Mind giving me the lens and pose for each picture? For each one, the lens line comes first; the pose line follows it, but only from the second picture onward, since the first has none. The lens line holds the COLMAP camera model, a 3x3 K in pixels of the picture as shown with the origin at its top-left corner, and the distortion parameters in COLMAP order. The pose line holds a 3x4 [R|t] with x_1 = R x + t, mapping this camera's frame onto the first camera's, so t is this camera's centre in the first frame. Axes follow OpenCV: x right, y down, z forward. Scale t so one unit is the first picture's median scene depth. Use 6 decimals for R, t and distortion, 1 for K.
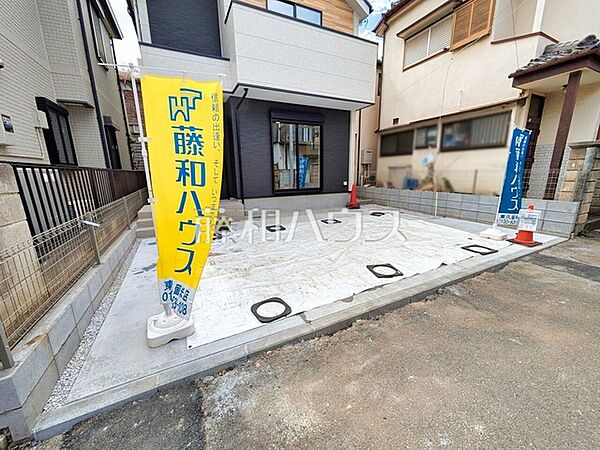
lens RADIAL K [[237.0, 0, 302.3], [0, 237.0, 223.3], [0, 0, 1]] dist [0.002511, 0.000108]
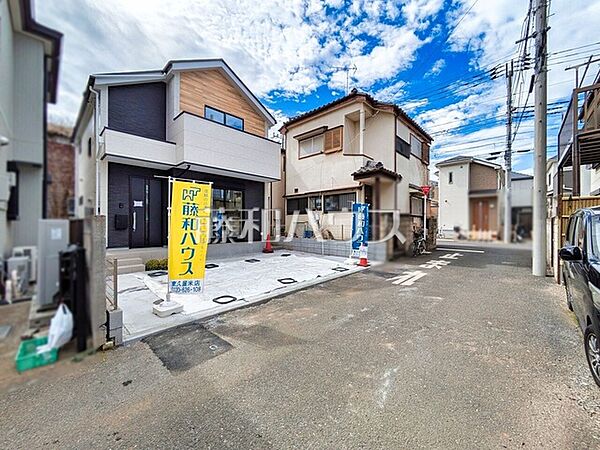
lens RADIAL K [[237.0, 0, 301.4], [0, 237.0, 223.4], [0, 0, 1]] dist [0.002511, 0.000108]
pose [[0.939354, 0.017286, 0.342514, -0.079550], [0.058690, 0.975893, -0.210208, 0.079943], [-0.337891, 0.217562, 0.915695, -0.357056]]
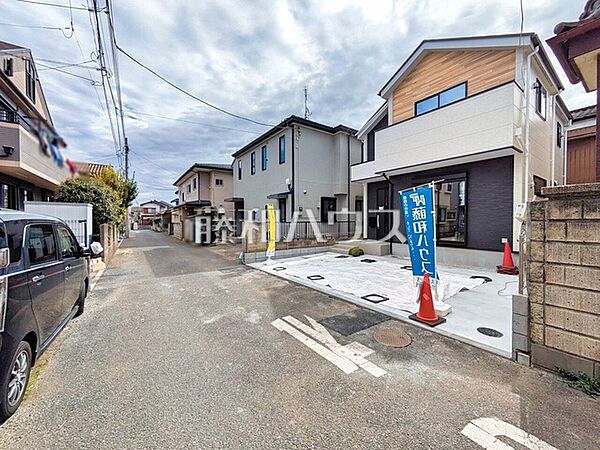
lens RADIAL K [[237.0, 0, 303.0], [0, 237.0, 222.8], [0, 0, 1]] dist [0.002511, 0.000108]
pose [[0.156714, 0.023269, -0.987370, 1.105398], [-0.213134, 0.976963, -0.010805, -0.094163], [0.964373, 0.212135, 0.158063, 0.260010]]
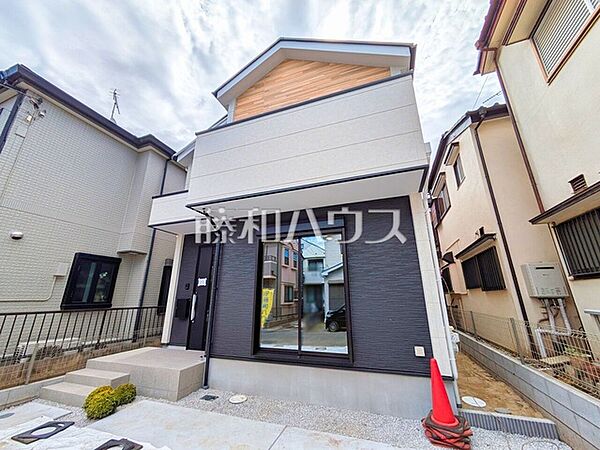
lens RADIAL K [[237.0, 0, 301.3], [0, 237.0, 224.3], [0, 0, 1]] dist [0.002511, 0.000108]
pose [[0.686866, -0.206581, -0.696806, 0.469464], [-0.159192, 0.892708, -0.421581, -0.203765], [0.709135, 0.400496, 0.580285, 0.688681]]
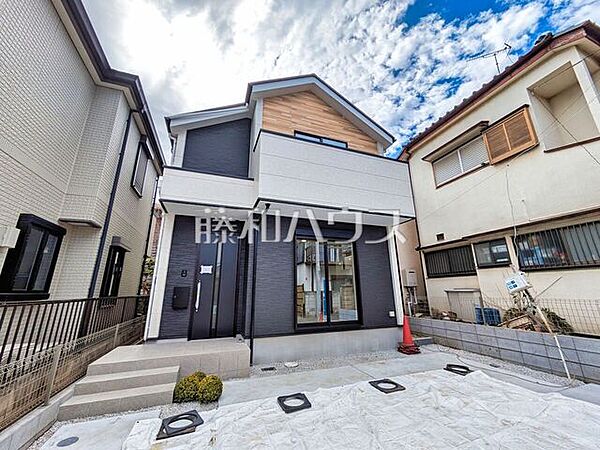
lens RADIAL K [[237.0, 0, 302.6], [0, 237.0, 224.2], [0, 0, 1]] dist [0.002511, 0.000108]
pose [[0.994501, -0.027795, -0.100969, -0.018583], [-0.023086, 0.882232, -0.470248, -0.077499], [0.102149, 0.469993, 0.876740, 0.240499]]
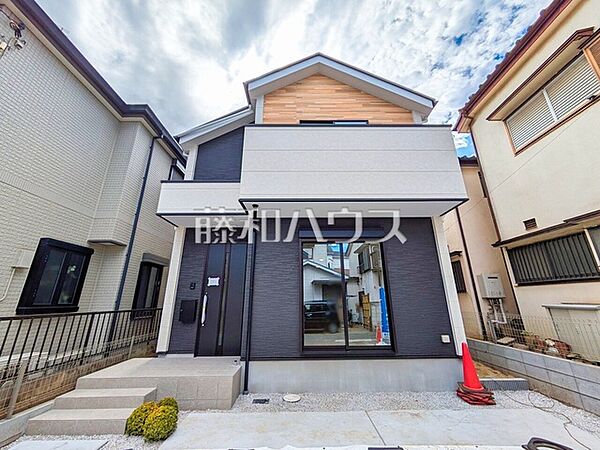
lens RADIAL K [[237.0, 0, 302.1], [0, 237.0, 224.0], [0, 0, 1]] dist [0.002511, 0.000108]
pose [[0.897569, -0.130376, -0.421155, 0.191608], [-0.098316, 0.872026, -0.479483, -0.137384], [0.429771, 0.471776, 0.769886, 0.436706]]
